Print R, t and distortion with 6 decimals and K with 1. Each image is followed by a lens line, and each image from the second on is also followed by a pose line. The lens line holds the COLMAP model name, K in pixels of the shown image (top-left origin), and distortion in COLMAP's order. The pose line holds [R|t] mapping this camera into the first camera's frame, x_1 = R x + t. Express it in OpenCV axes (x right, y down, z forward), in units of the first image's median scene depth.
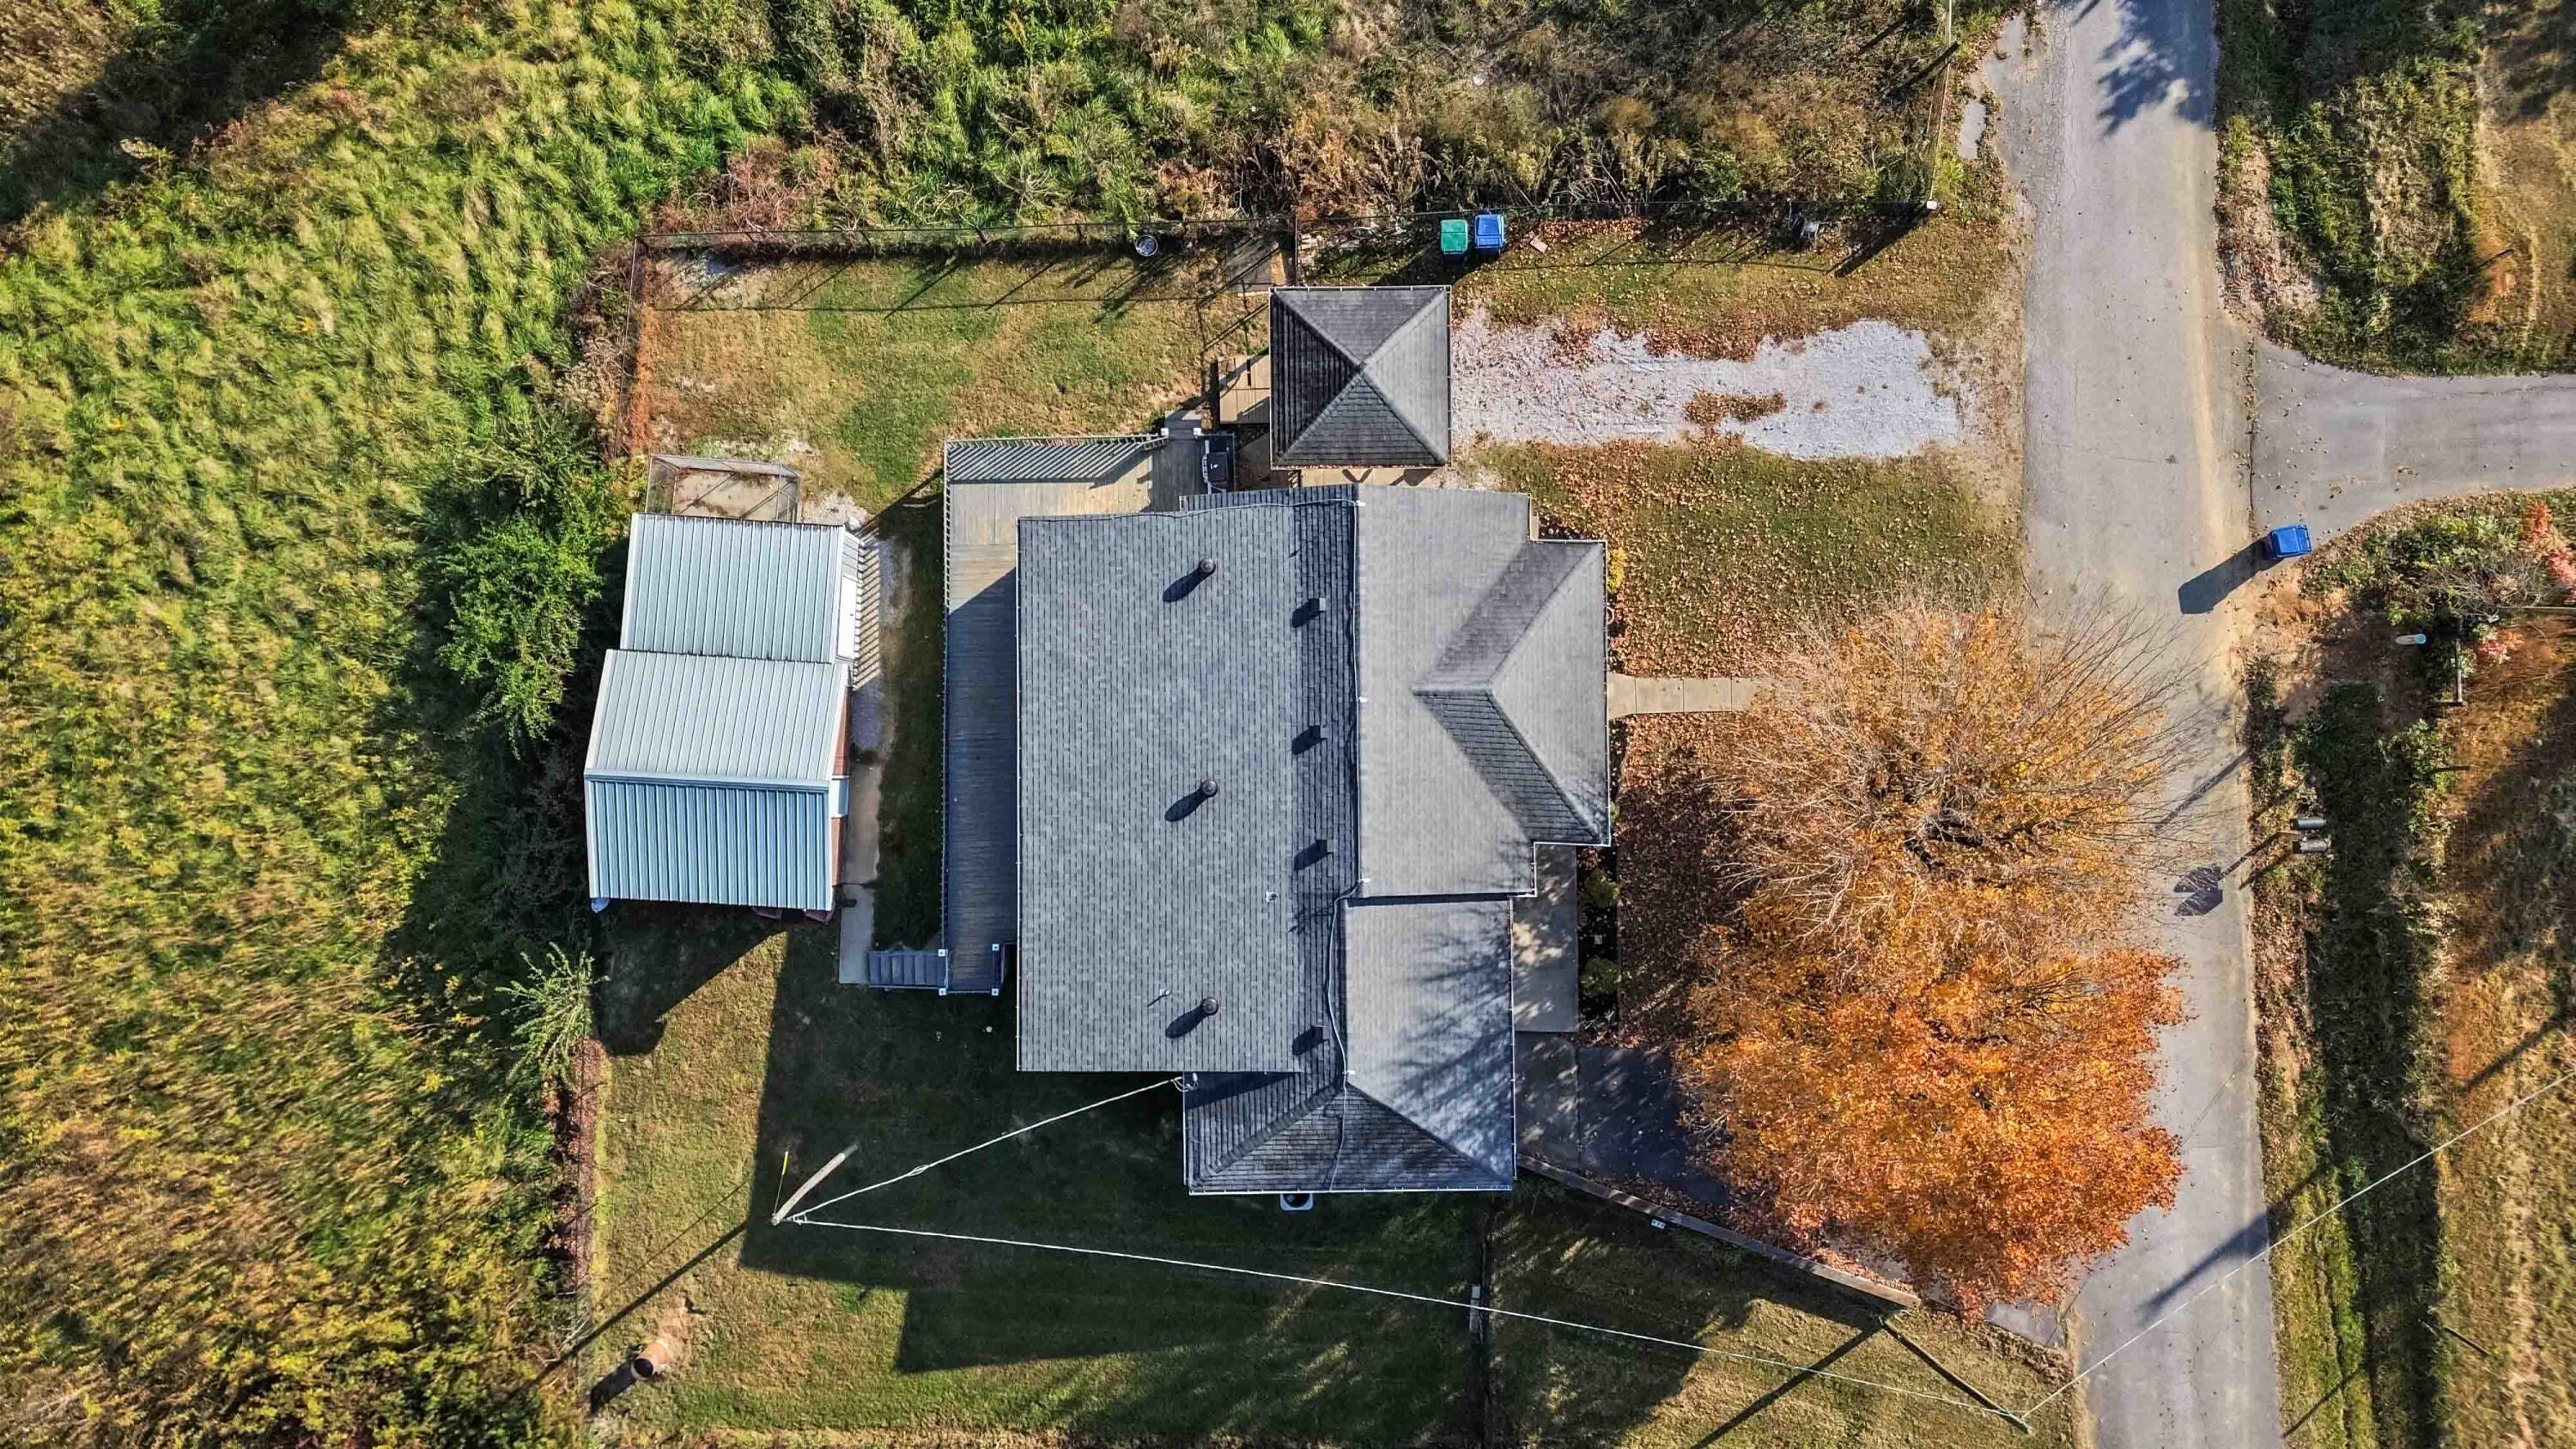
lens RADIAL K [[1704.5, 0, 1288.0], [0, 1704.5, 724.5], [0, 0, 1]] dist [-0.001100, -0.000919]
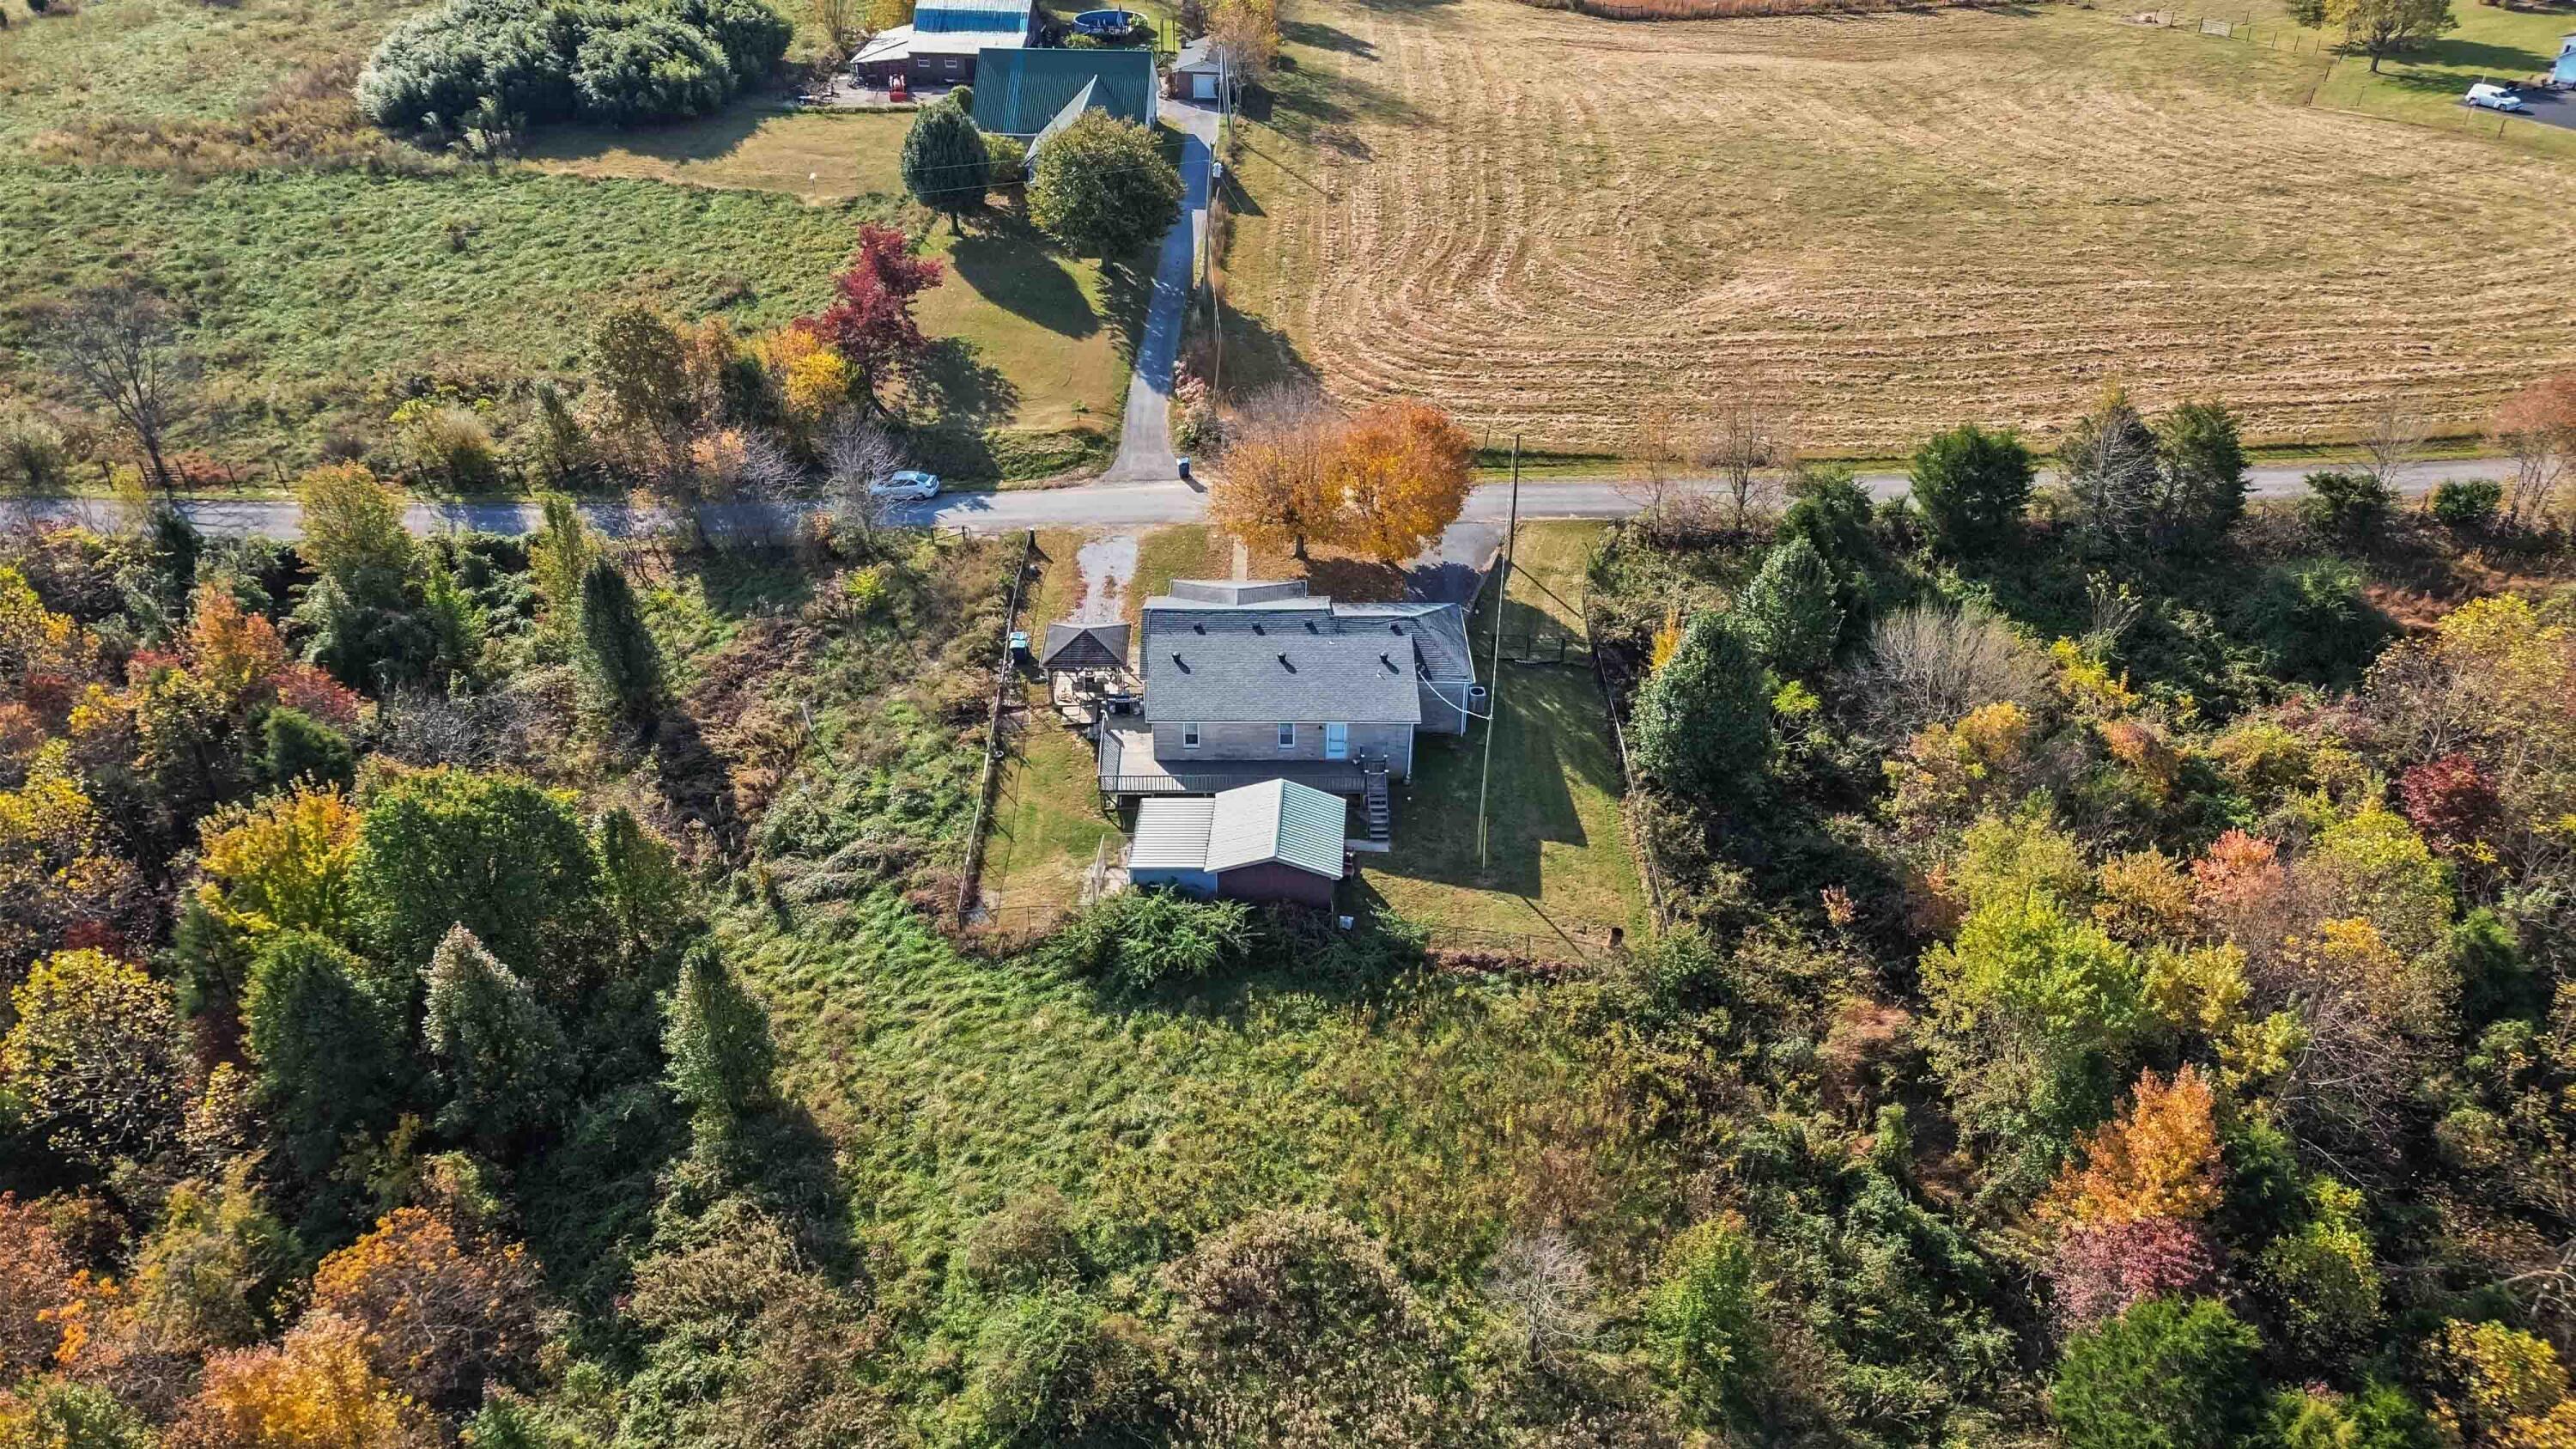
lens RADIAL K [[1704.5, 0, 1288.0], [0, 1704.5, 724.5], [0, 0, 1]] dist [-0.001100, -0.000919]
pose [[-0.005614, -0.579979, 0.814612, -1.658934], [0.999159, 0.029835, 0.028128, -0.010488], [-0.040617, 0.814085, 0.579324, -0.149167]]
